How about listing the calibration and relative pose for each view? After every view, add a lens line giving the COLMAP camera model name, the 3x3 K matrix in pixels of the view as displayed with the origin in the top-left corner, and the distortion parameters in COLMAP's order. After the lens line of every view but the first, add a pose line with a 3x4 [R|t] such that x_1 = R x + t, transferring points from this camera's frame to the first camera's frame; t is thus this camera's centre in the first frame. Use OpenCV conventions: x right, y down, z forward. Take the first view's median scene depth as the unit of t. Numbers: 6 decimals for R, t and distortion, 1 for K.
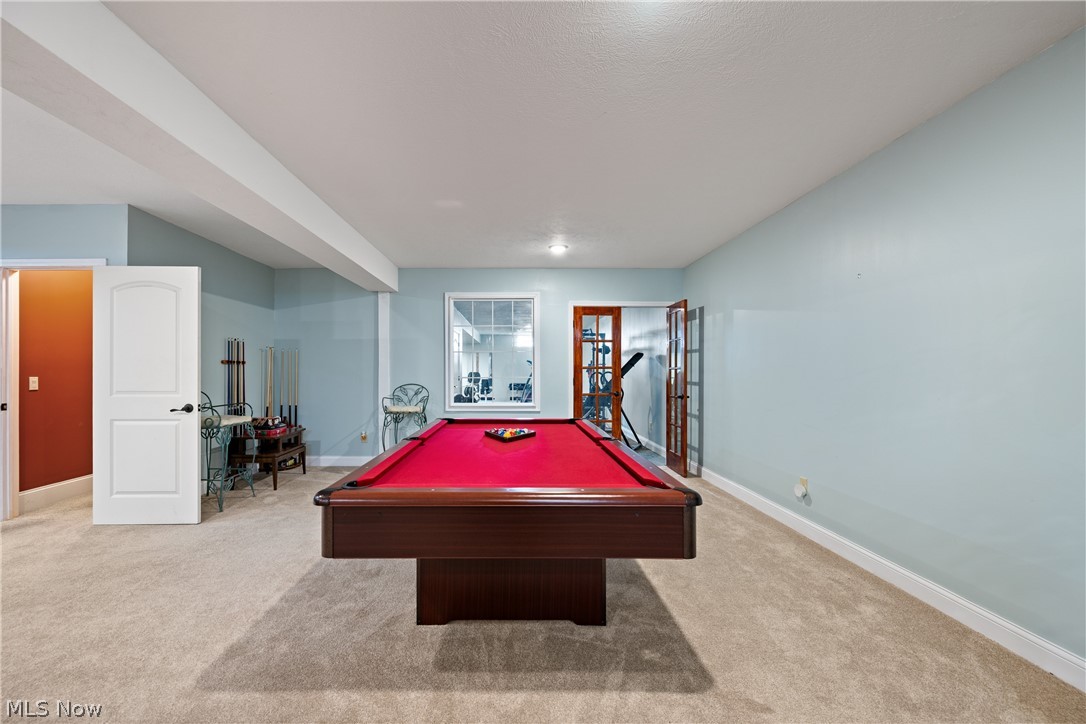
lens RADIAL K [[441.7, 0, 505.2], [0, 441.7, 372.6], [0, 0, 1]] dist [0.001164, 0.000076]
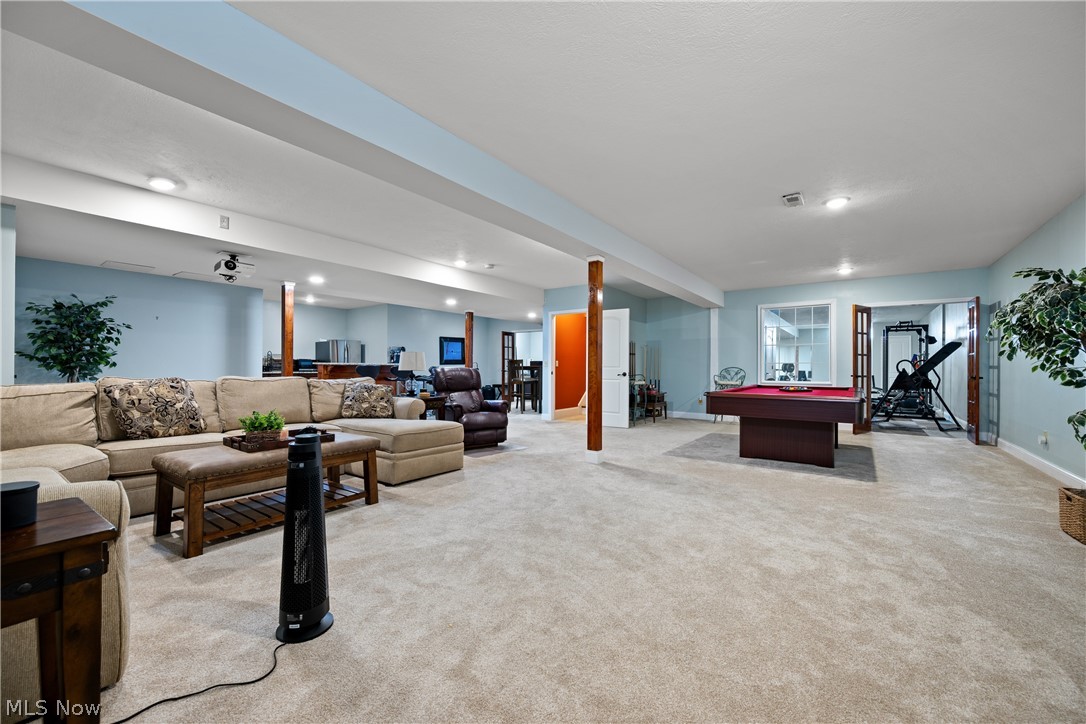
lens RADIAL K [[431.5, 0, 544.2], [0, 431.5, 367.1], [0, 0, 1]] dist [0.000952, 0.000057]
pose [[0.820843, 0.002549, -0.571148, 0.101929], [-0.005257, 0.999981, -0.003093, 0.033001], [0.571130, 0.005541, 0.820841, -0.587256]]
